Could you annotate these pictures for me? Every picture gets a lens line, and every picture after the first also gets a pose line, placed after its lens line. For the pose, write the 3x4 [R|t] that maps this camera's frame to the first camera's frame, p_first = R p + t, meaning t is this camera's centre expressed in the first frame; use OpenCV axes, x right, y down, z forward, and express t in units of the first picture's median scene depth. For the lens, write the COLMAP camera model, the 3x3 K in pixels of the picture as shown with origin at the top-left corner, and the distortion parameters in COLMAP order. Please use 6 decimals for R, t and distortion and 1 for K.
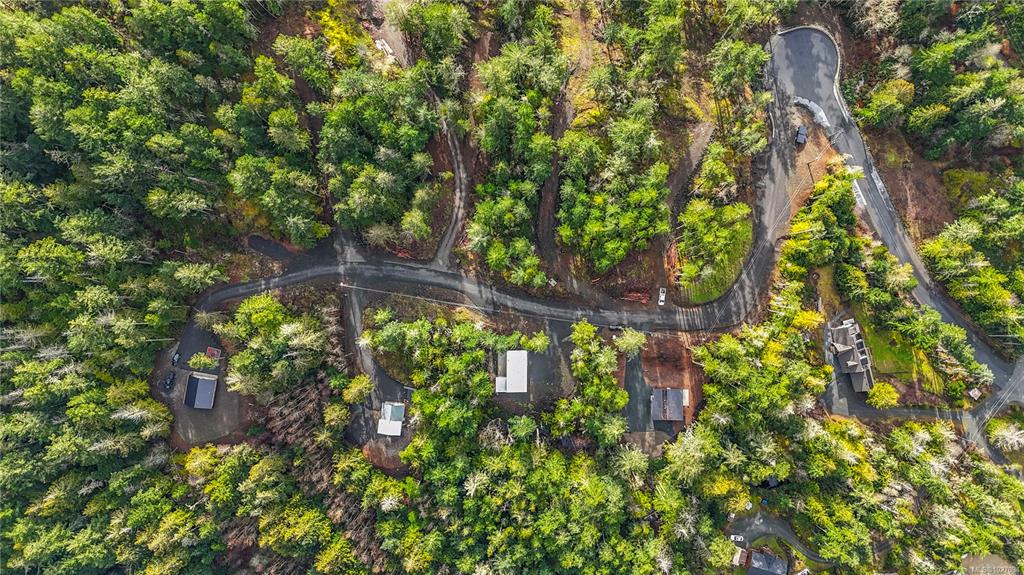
lens RADIAL K [[733.4, 0, 511.0], [0, 733.4, 285.2], [0, 0, 1]] dist [0.005270, -0.010715]
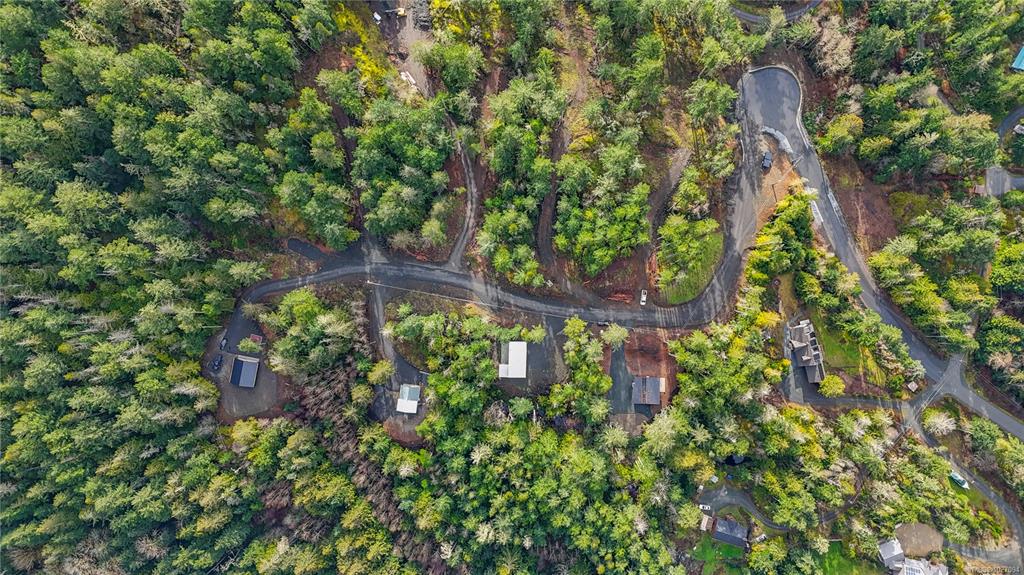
lens RADIAL K [[733.4, 0, 512.0], [0, 733.4, 290.1], [0, 0, 1]] dist [0.005270, -0.010715]
pose [[0.999835, 0.018120, 0.001095, -0.004127], [-0.018127, 0.999812, 0.006896, -0.000511], [-0.000970, -0.006915, 0.999976, -0.167367]]
